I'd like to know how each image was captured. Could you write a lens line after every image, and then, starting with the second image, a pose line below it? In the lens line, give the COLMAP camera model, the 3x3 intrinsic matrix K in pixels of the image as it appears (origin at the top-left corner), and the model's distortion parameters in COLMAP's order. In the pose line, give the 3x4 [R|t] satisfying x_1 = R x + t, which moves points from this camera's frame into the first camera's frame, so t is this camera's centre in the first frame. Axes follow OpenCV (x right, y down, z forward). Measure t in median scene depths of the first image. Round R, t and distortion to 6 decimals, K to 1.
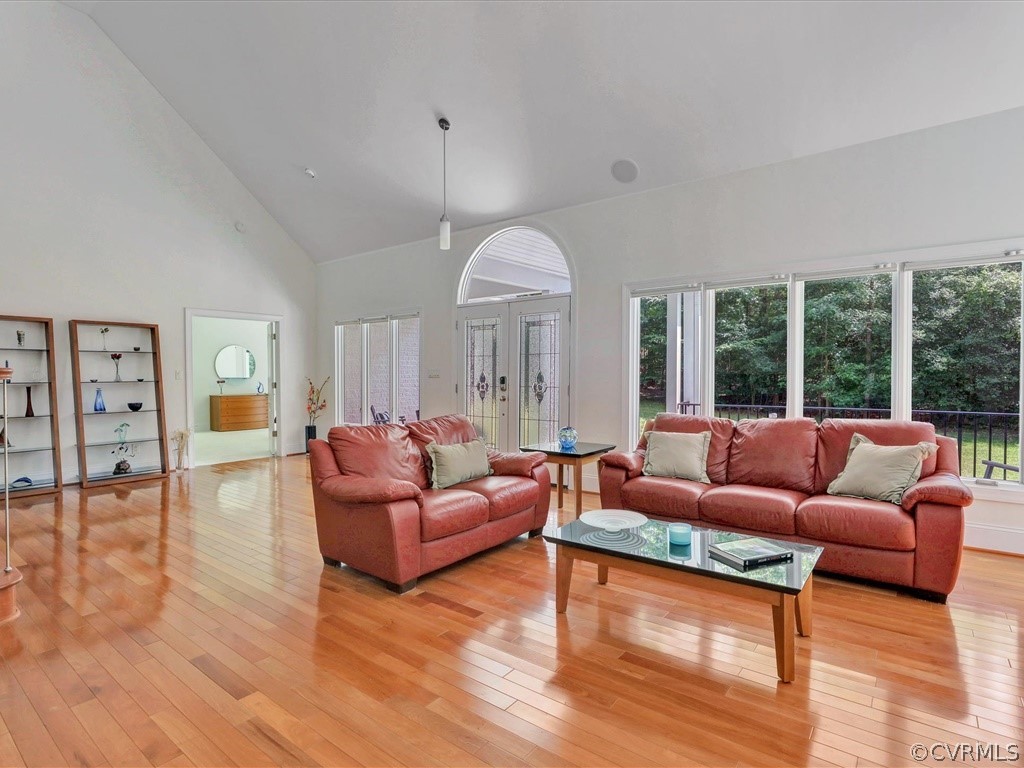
lens RADIAL K [[554.9, 0, 514.1], [0, 554.9, 387.4], [0, 0, 1]] dist [-0.008153, 0.004450]
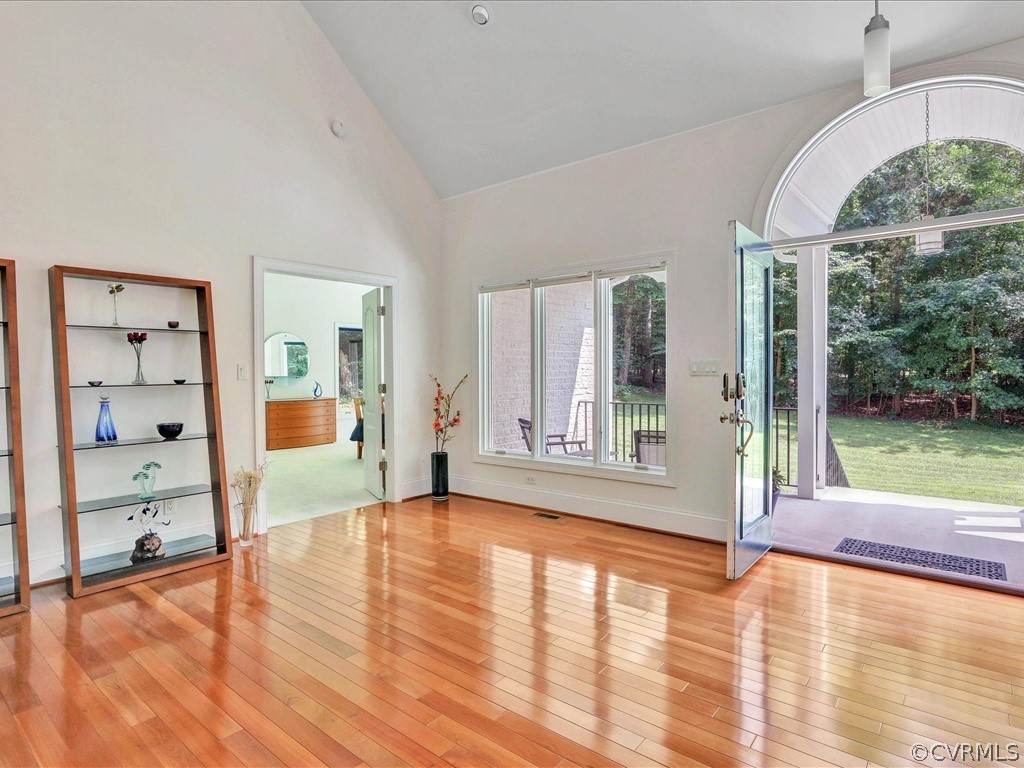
lens RADIAL K [[554.9, 0, 515.8], [0, 554.9, 378.3], [0, 0, 1]] dist [-0.008153, 0.004450]
pose [[0.999996, -0.002519, -0.001048, -0.342819], [0.002504, 0.999900, -0.013923, -0.007617], [0.001083, 0.013920, 0.999903, 0.452816]]
